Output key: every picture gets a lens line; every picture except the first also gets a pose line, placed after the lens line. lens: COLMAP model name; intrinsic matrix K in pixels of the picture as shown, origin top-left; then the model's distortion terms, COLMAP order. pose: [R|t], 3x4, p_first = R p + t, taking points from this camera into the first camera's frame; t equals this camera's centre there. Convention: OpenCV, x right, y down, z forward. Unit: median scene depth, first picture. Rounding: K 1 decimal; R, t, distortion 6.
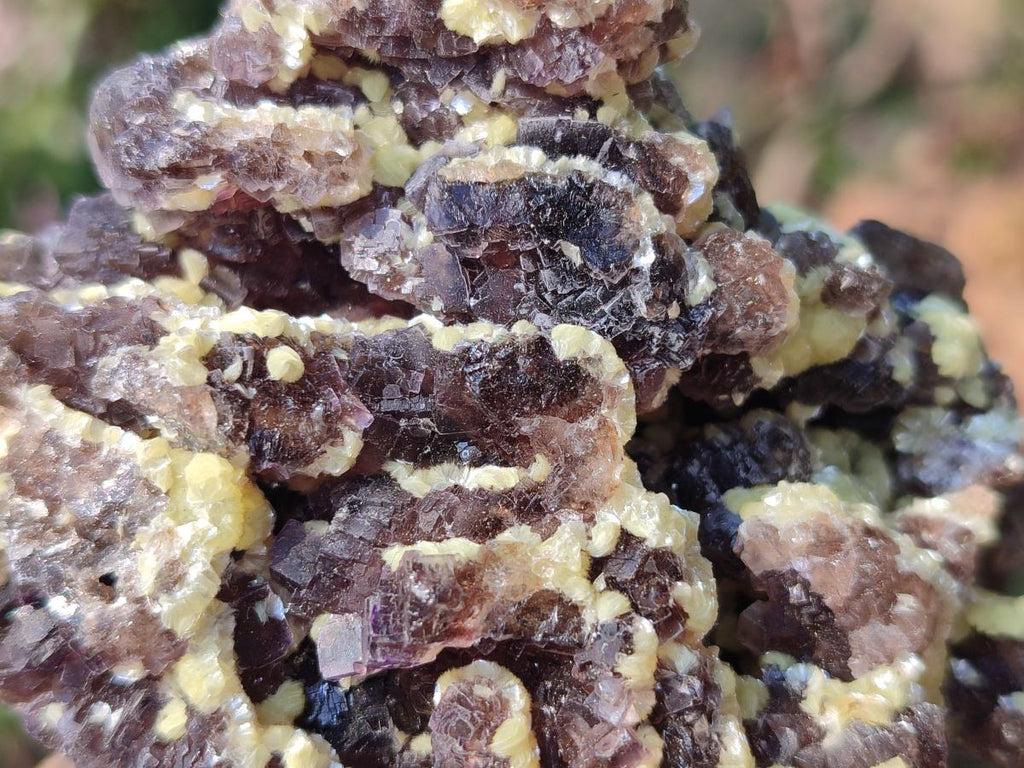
lens RADIAL K [[1542.3, 0, 512.0], [0, 1542.3, 384.0], [0, 0, 1]] dist [0.364439, -2.495234]
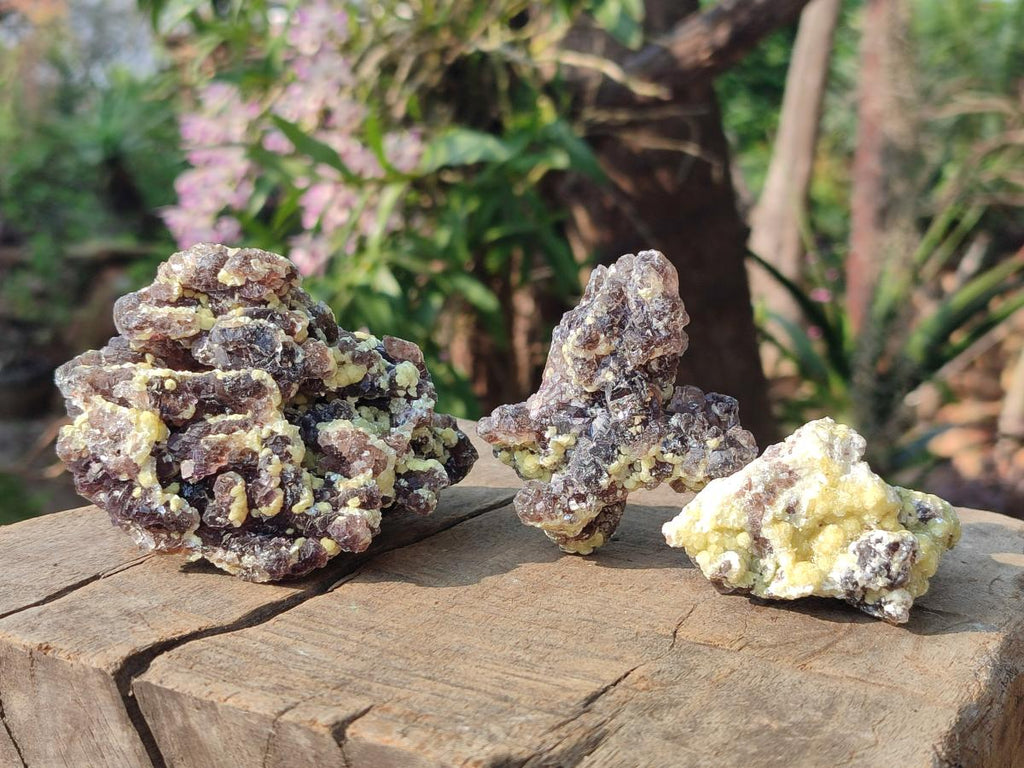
lens RADIAL K [[1542.3, 0, 512.0], [0, 1542.3, 384.0], [0, 0, 1]] dist [0.364439, -2.495234]
pose [[0.997503, -0.034487, -0.061624, 0.772172], [0.028850, 0.995513, -0.090124, 0.301847], [0.064456, 0.088121, 0.994022, -2.221239]]
